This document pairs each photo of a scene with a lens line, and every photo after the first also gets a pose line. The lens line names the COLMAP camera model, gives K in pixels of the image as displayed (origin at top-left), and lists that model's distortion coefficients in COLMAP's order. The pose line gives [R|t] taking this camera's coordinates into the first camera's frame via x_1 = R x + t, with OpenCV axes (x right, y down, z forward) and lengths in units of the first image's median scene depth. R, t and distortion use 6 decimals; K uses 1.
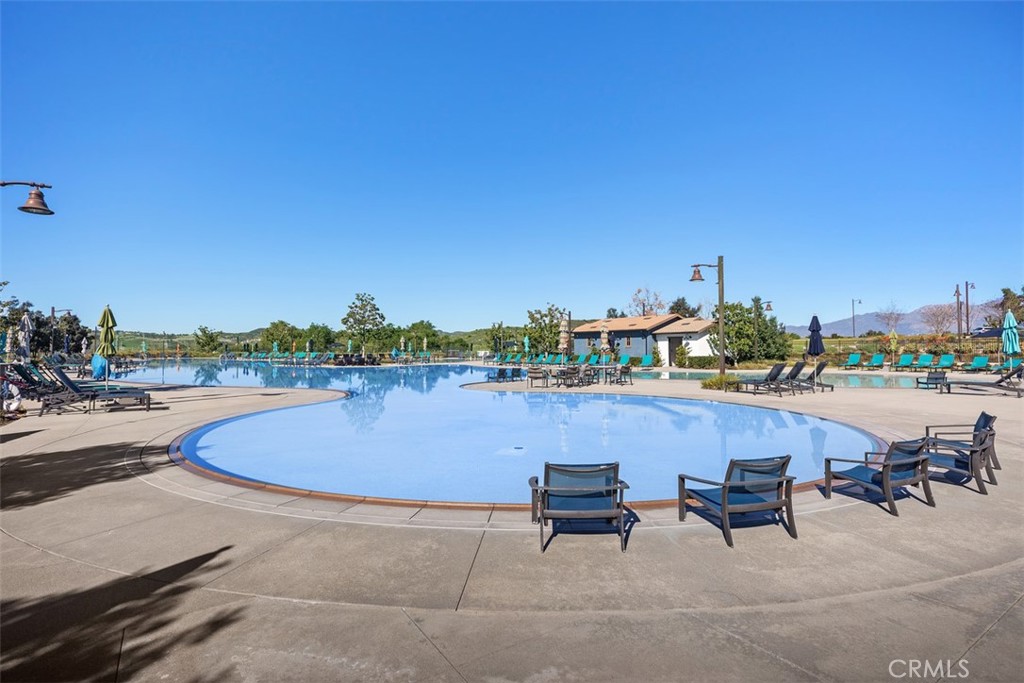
lens RADIAL K [[532.5, 0, 513.0], [0, 532.5, 339.9], [0, 0, 1]] dist [0.029248, -0.000149]
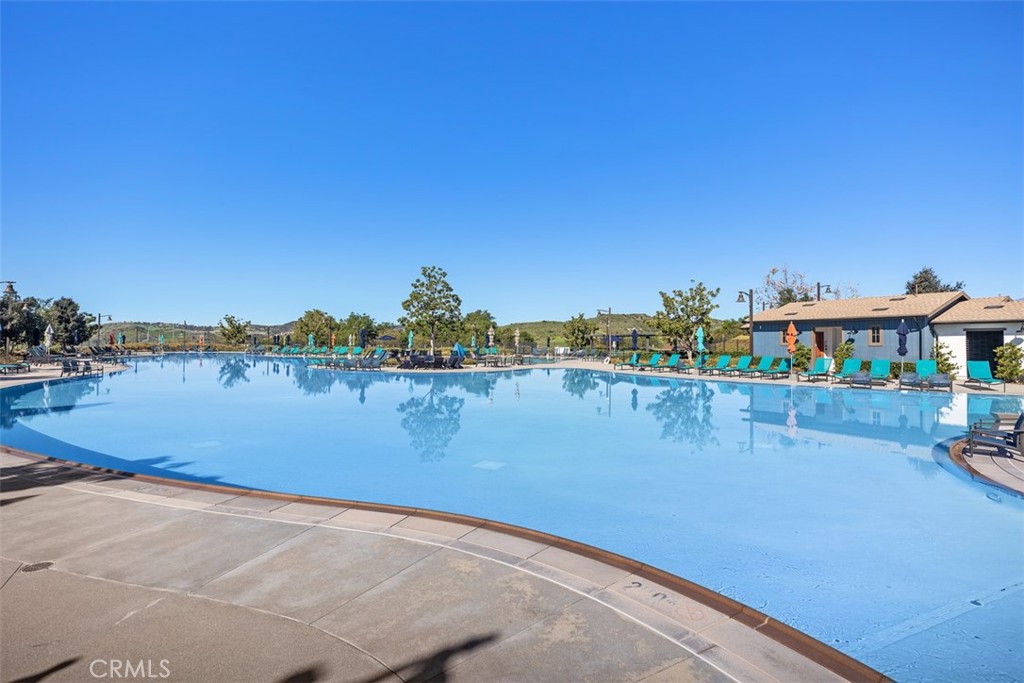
lens RADIAL K [[532.5, 0, 513.2], [0, 532.5, 345.0], [0, 0, 1]] dist [0.029248, -0.000149]
pose [[0.998636, 0.009097, -0.051409, -0.096833], [-0.008121, 0.999784, 0.019156, 0.002565], [0.051572, -0.018713, 0.998494, 0.209058]]
